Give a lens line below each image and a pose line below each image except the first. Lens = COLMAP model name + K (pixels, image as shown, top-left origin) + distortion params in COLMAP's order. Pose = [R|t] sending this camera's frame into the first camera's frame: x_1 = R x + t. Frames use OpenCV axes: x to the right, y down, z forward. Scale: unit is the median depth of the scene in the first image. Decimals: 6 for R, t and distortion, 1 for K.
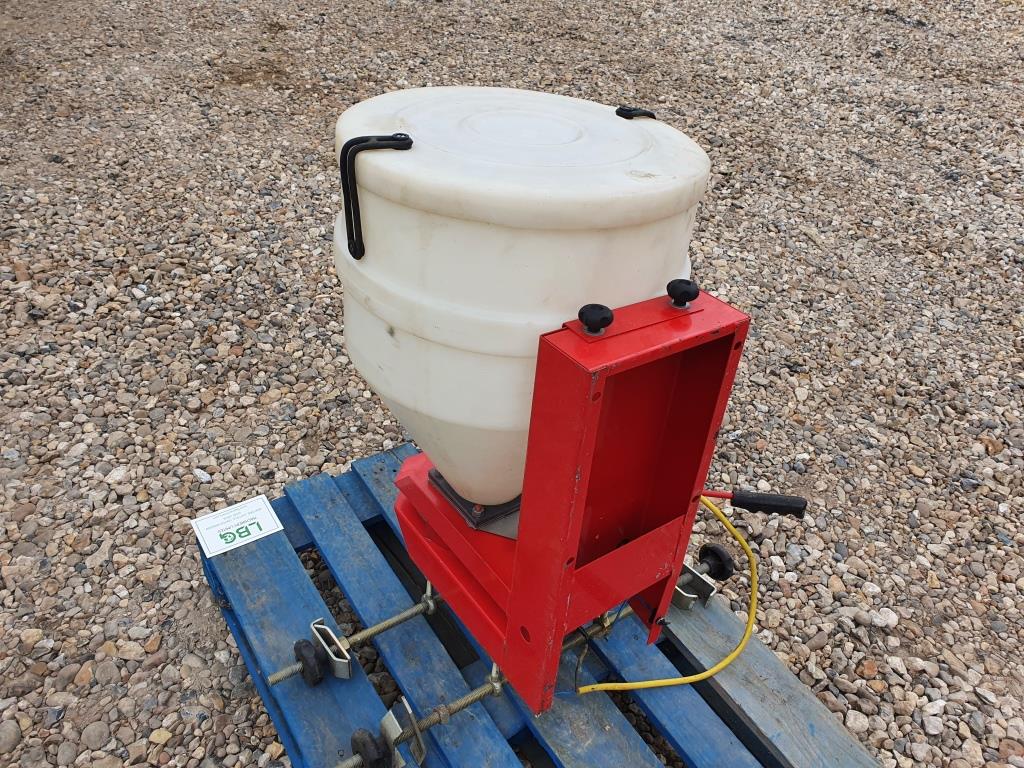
lens RADIAL K [[787.9, 0, 512.0], [0, 787.9, 384.0], [0, 0, 1]] dist [-0.002869, -0.001924]
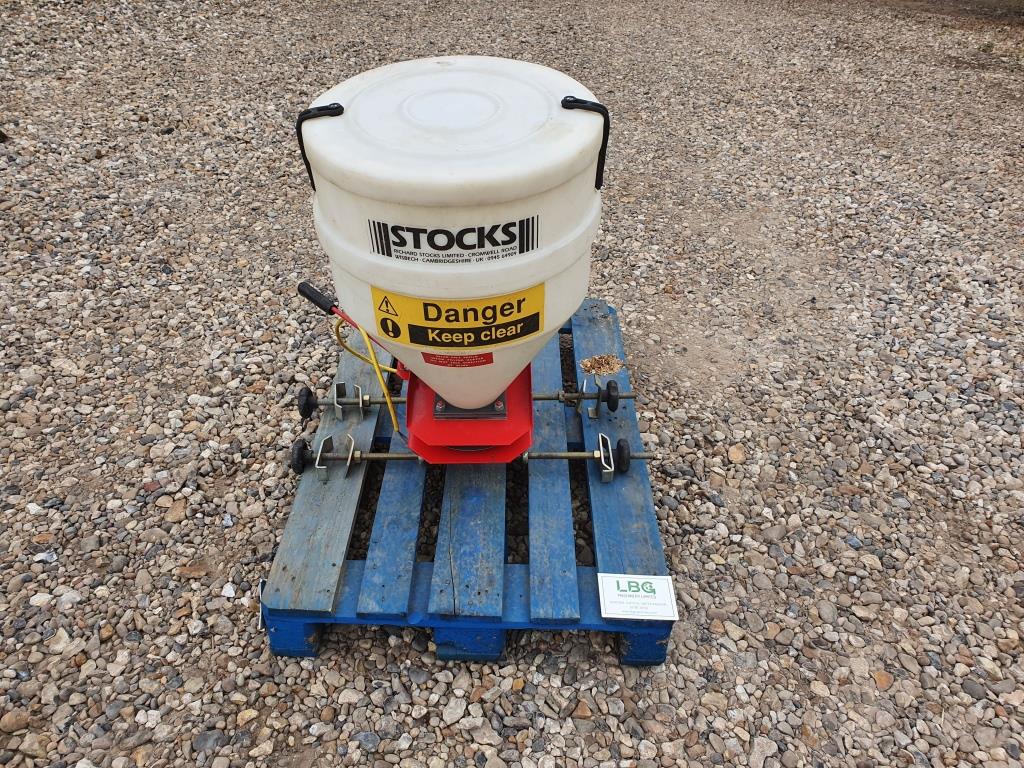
lens RADIAL K [[790.7, 0, 518.6], [0, 790.7, 368.9], [0, 0, 1]] dist [0.004343, 0.003503]
pose [[-0.811447, -0.445830, 0.377875, -0.472650], [0.259216, 0.304939, 0.916417, -0.867824], [-0.523795, 0.841575, -0.131875, 0.954635]]
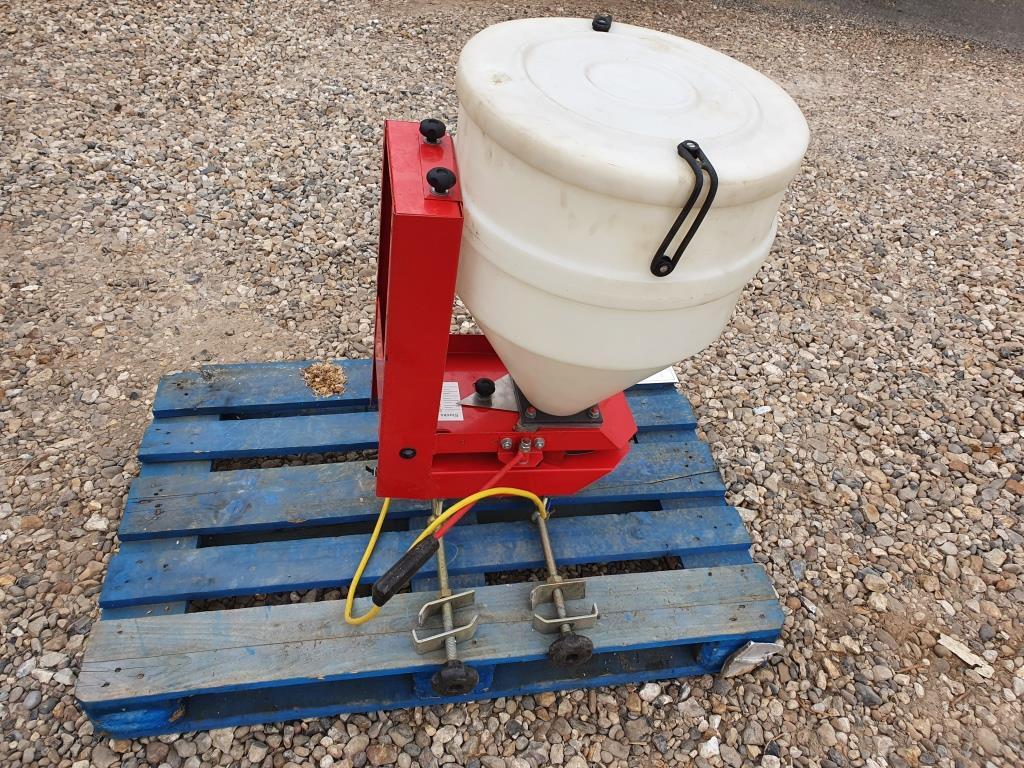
lens RADIAL K [[790.7, 0, 518.6], [0, 790.7, 368.9], [0, 0, 1]] dist [0.004343, 0.003503]
pose [[-0.428190, 0.479741, -0.765834, 0.704546], [-0.653107, 0.421434, 0.629161, -0.466262], [0.624583, 0.769572, 0.132869, 0.699534]]
